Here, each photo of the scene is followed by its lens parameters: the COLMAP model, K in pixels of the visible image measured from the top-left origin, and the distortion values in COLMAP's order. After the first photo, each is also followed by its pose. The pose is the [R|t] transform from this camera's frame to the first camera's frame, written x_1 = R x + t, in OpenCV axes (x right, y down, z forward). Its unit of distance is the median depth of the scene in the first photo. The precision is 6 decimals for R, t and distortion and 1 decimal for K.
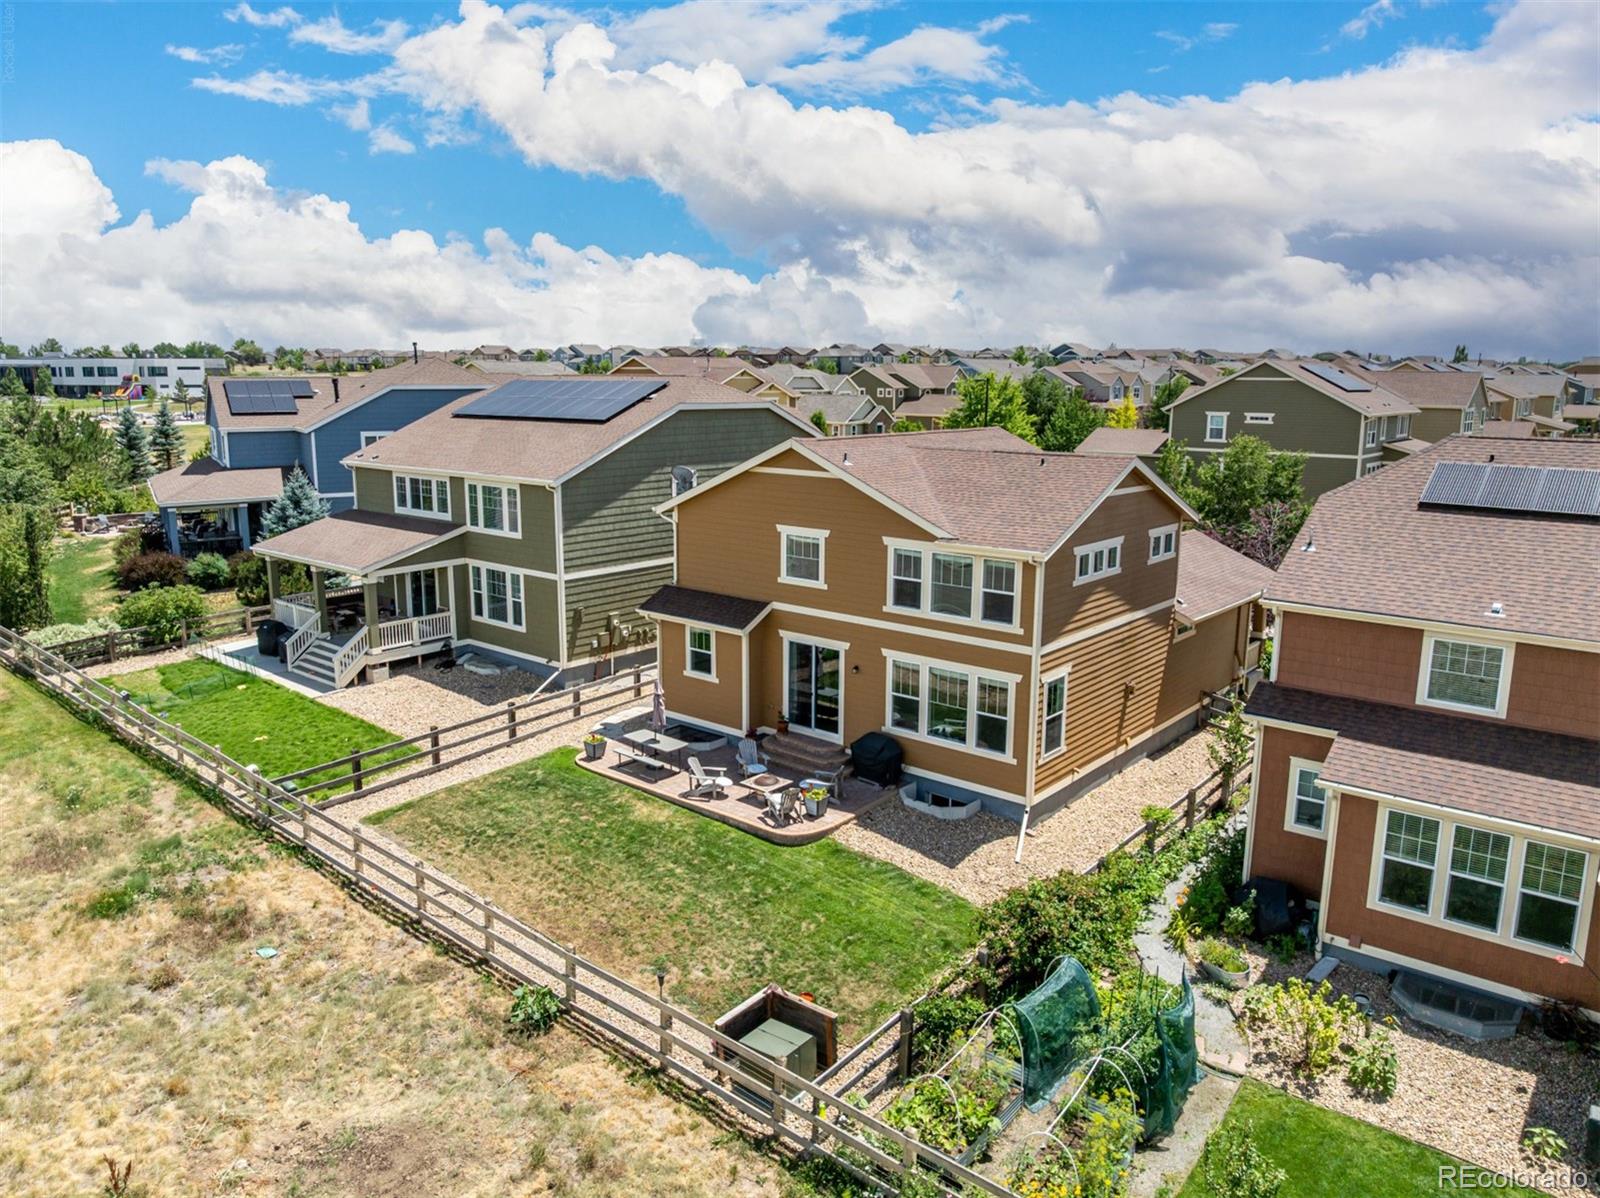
lens RADIAL K [[1124.1, 0, 795.6], [0, 1124.1, 604.6], [0, 0, 1]] dist [-0.026355, -0.018138]
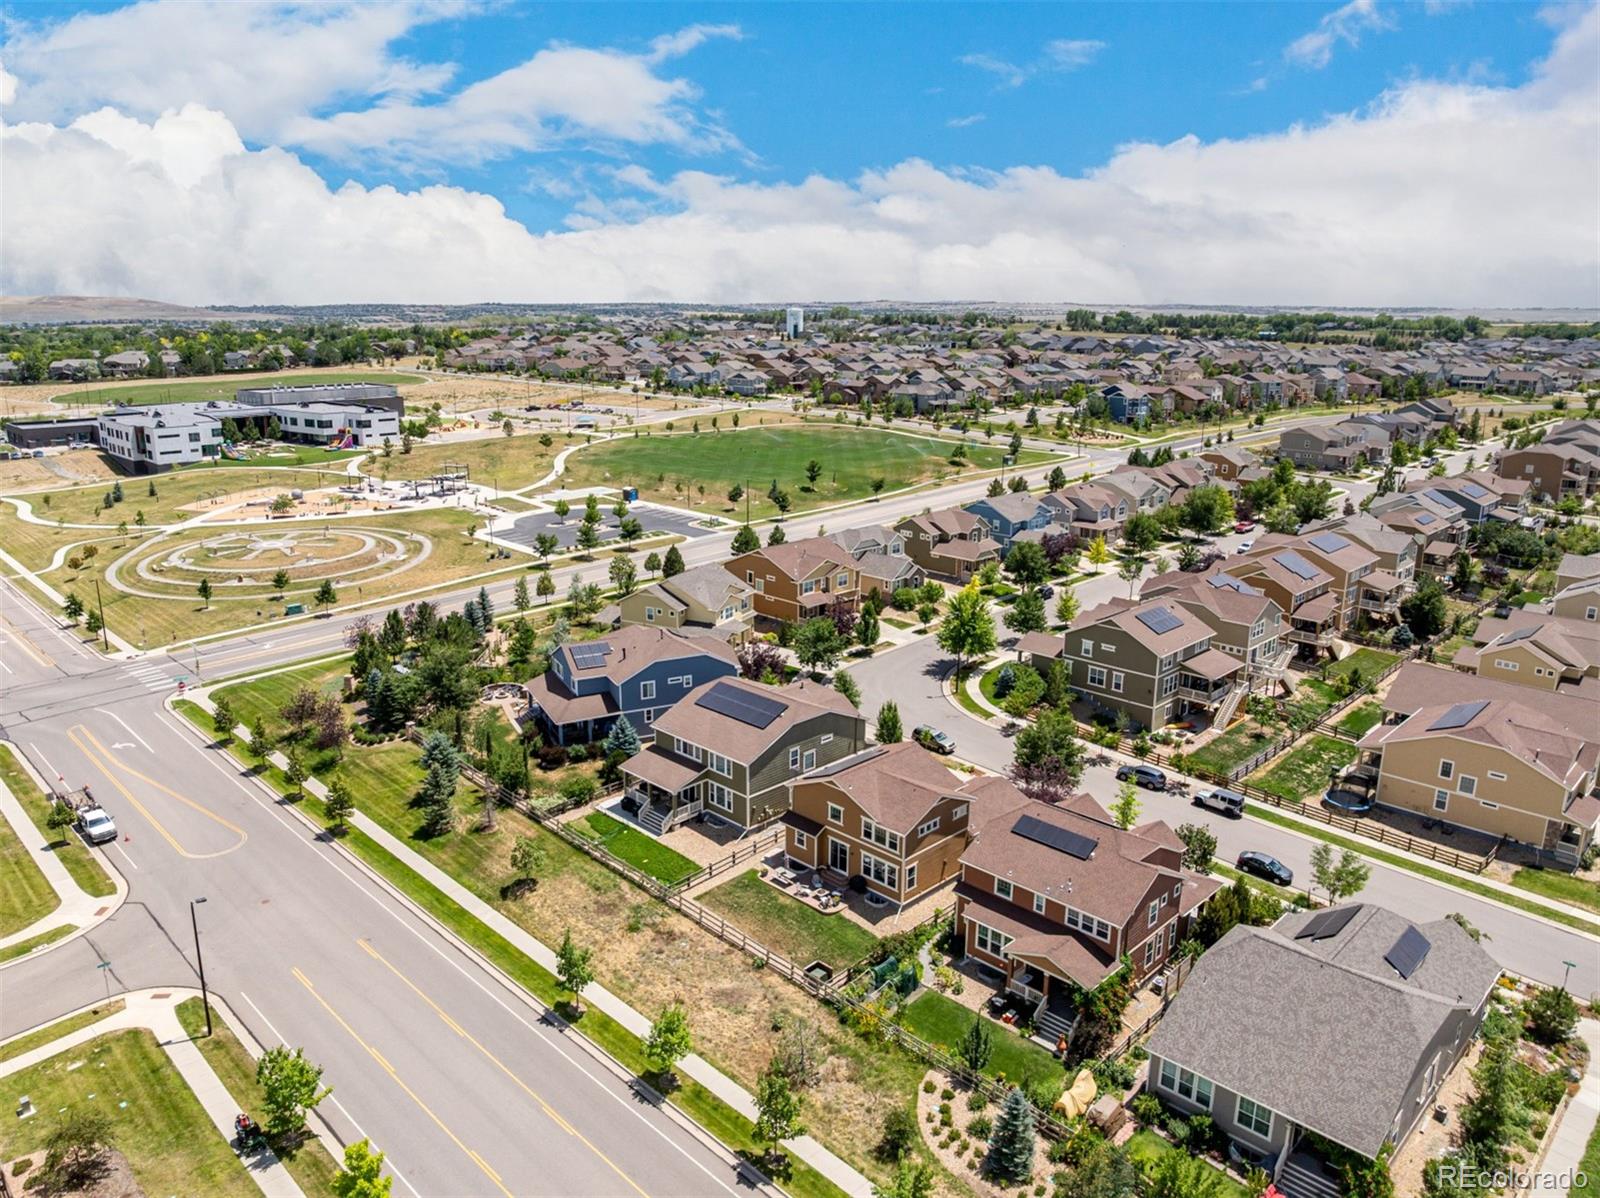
lens RADIAL K [[1124.1, 0, 795.6], [0, 1124.1, 604.6], [0, 0, 1]] dist [-0.026355, -0.018138]
pose [[0.996567, 0.021986, -0.079823, 0.132619], [-0.017265, 0.998088, 0.059356, -0.813156], [0.080975, -0.057774, 0.995040, -2.040235]]
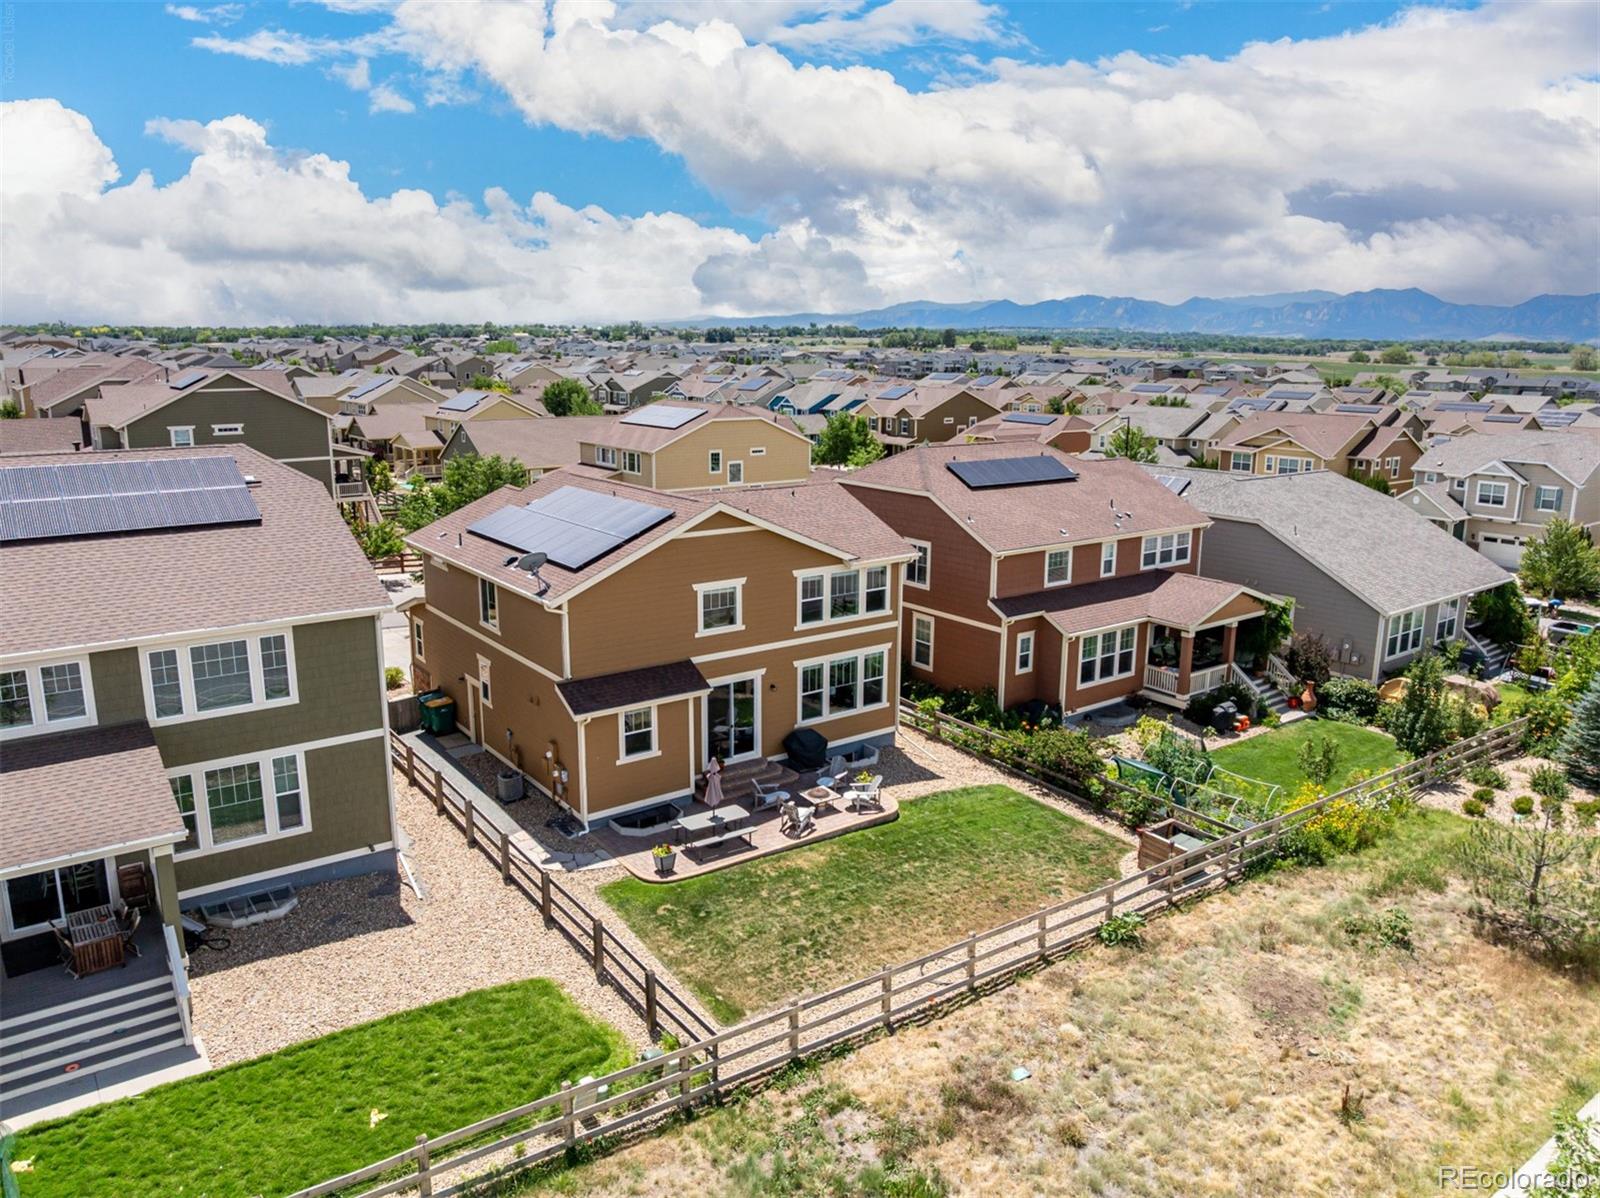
lens RADIAL K [[1124.1, 0, 795.6], [0, 1124.1, 604.6], [0, 0, 1]] dist [-0.026355, -0.018138]
pose [[0.230200, -0.220923, 0.947735, -1.070038], [0.188447, 0.965575, 0.179309, -0.240249], [-0.954723, 0.137321, 0.263908, 0.677297]]
